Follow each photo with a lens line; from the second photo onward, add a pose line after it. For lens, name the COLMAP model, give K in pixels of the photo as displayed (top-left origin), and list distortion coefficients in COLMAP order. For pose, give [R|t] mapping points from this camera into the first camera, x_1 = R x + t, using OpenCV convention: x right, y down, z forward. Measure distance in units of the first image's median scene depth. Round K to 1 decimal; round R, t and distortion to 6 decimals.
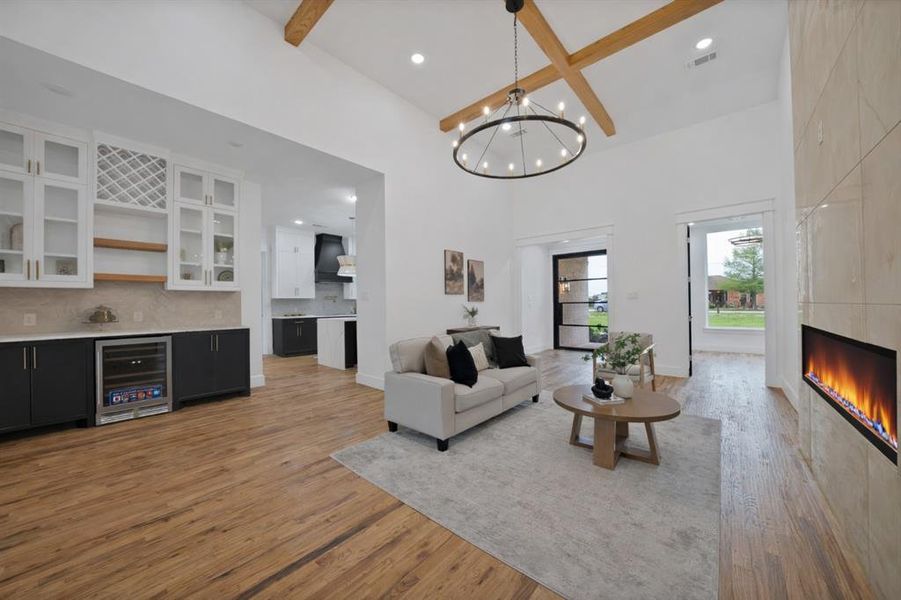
lens RADIAL K [[325.4, 0, 449.1], [0, 325.4, 302.3], [0, 0, 1]] dist [-0.021273, -0.000118]
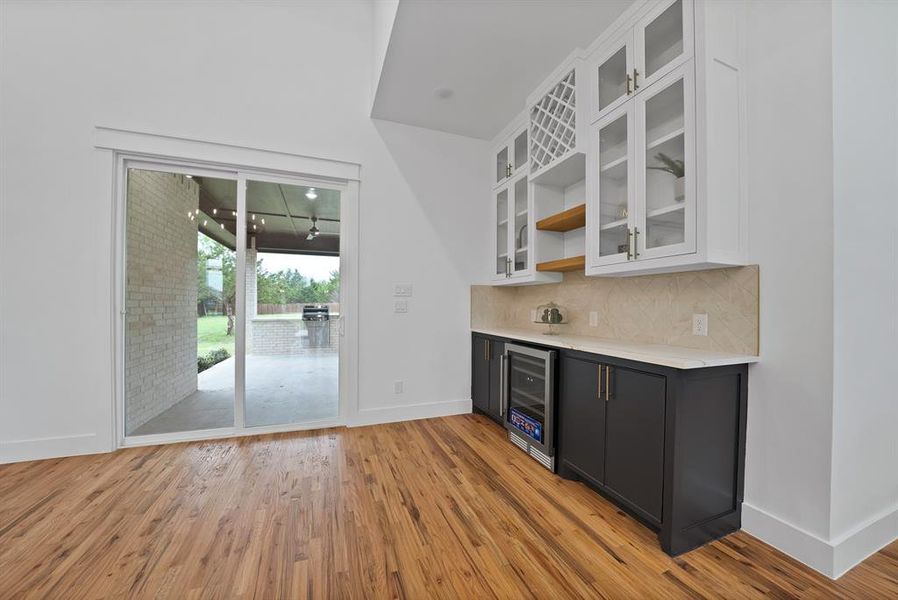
lens RADIAL K [[324.3, 0, 447.6], [0, 324.3, 302.3], [0, 0, 1]] dist [-0.021273, -0.000118]
pose [[-0.471602, 0.002101, -0.881809, -0.227302], [0.003990, 0.999992, 0.000249, 0.009591], [0.881803, -0.003401, -0.471606, 1.127472]]
